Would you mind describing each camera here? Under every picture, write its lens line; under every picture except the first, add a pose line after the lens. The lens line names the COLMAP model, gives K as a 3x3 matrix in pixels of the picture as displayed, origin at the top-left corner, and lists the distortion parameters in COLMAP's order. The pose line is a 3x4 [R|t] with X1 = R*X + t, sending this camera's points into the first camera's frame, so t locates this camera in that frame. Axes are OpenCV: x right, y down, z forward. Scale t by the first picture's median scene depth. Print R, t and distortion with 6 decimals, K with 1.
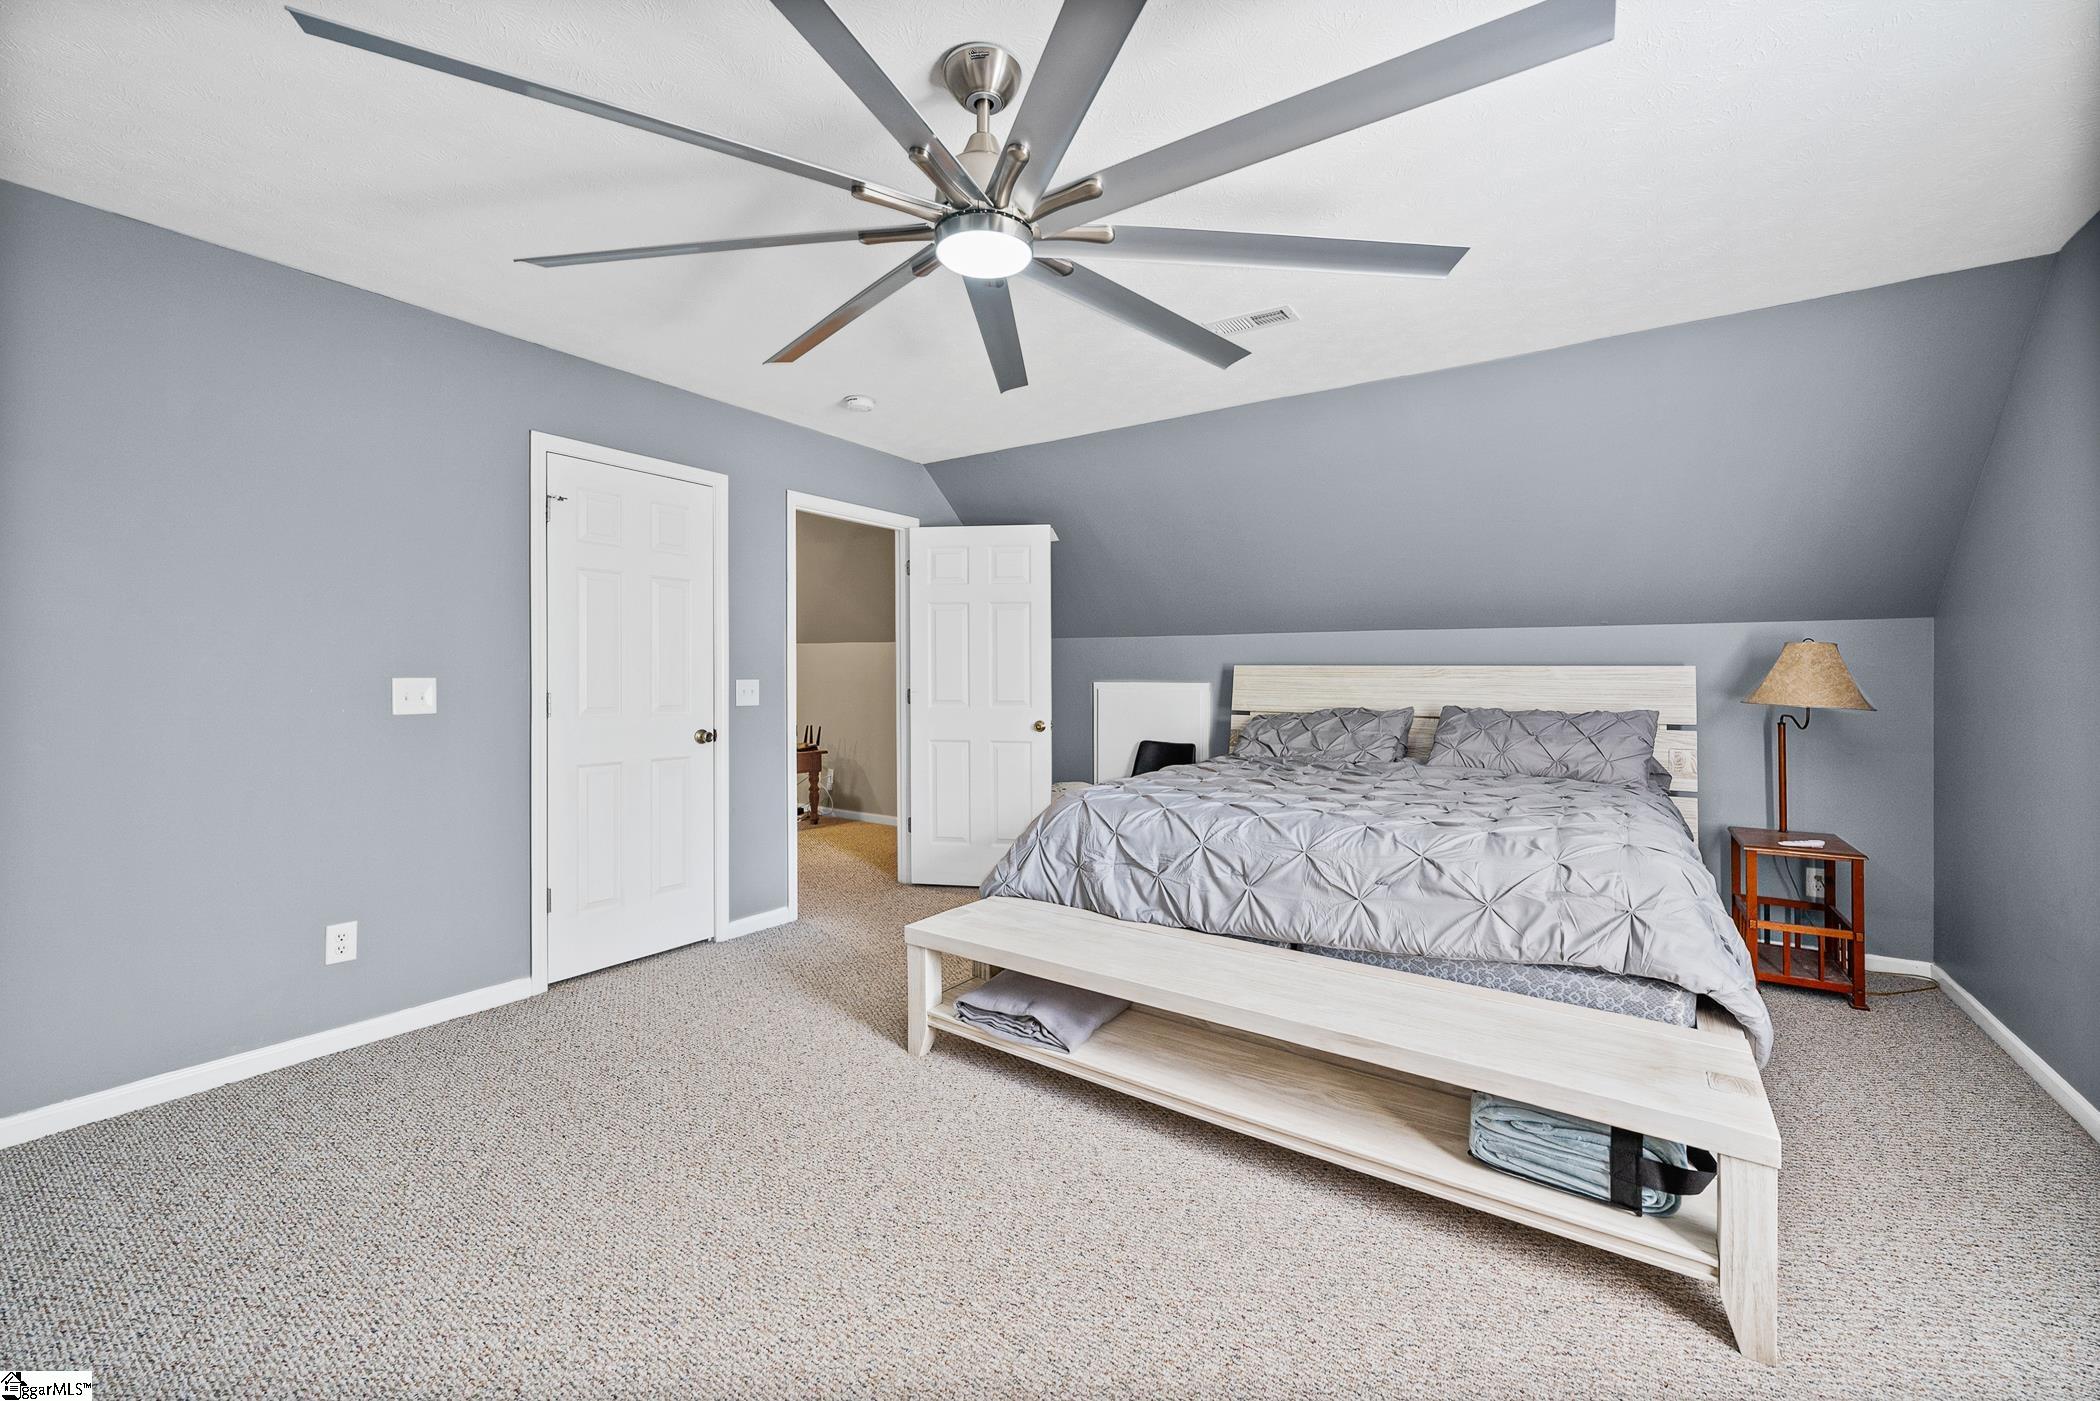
lens RADIAL K [[832.2, 0, 1032.3], [0, 832.2, 668.6], [0, 0, 1]] dist [0.001457, 0.000096]
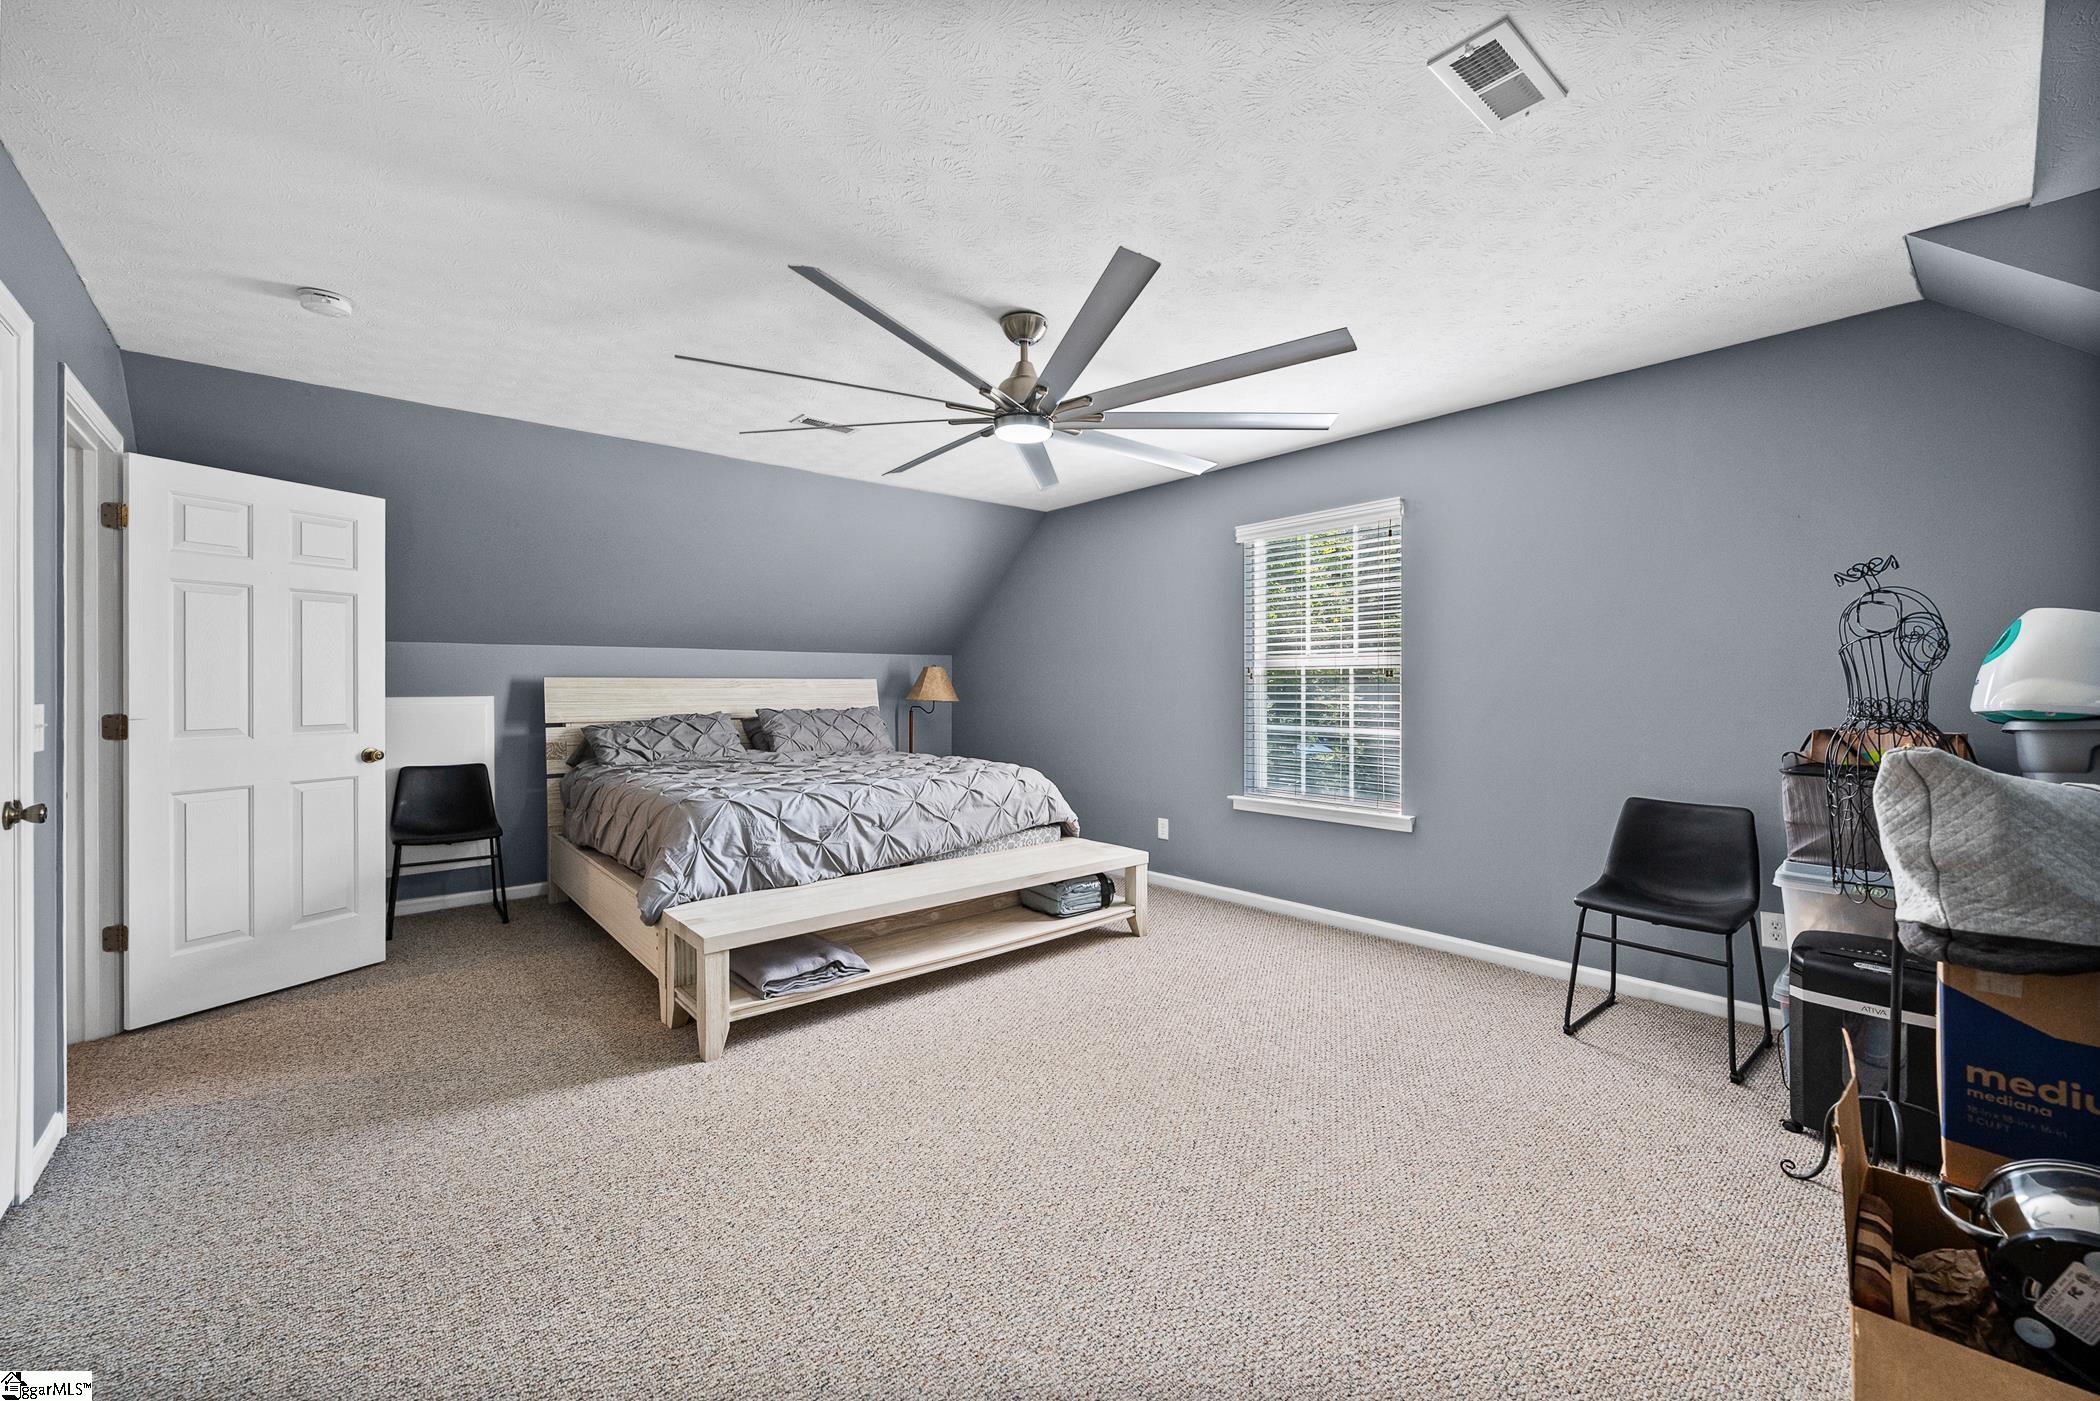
lens RADIAL K [[832.2, 0, 1036.0], [0, 832.2, 681.4], [0, 0, 1]] dist [0.001457, 0.000096]
pose [[0.270326, -0.002085, 0.962767, -0.974867], [-0.001574, 0.999995, 0.002608, -0.005148], [-0.962768, -0.002221, 0.270321, 0.323343]]
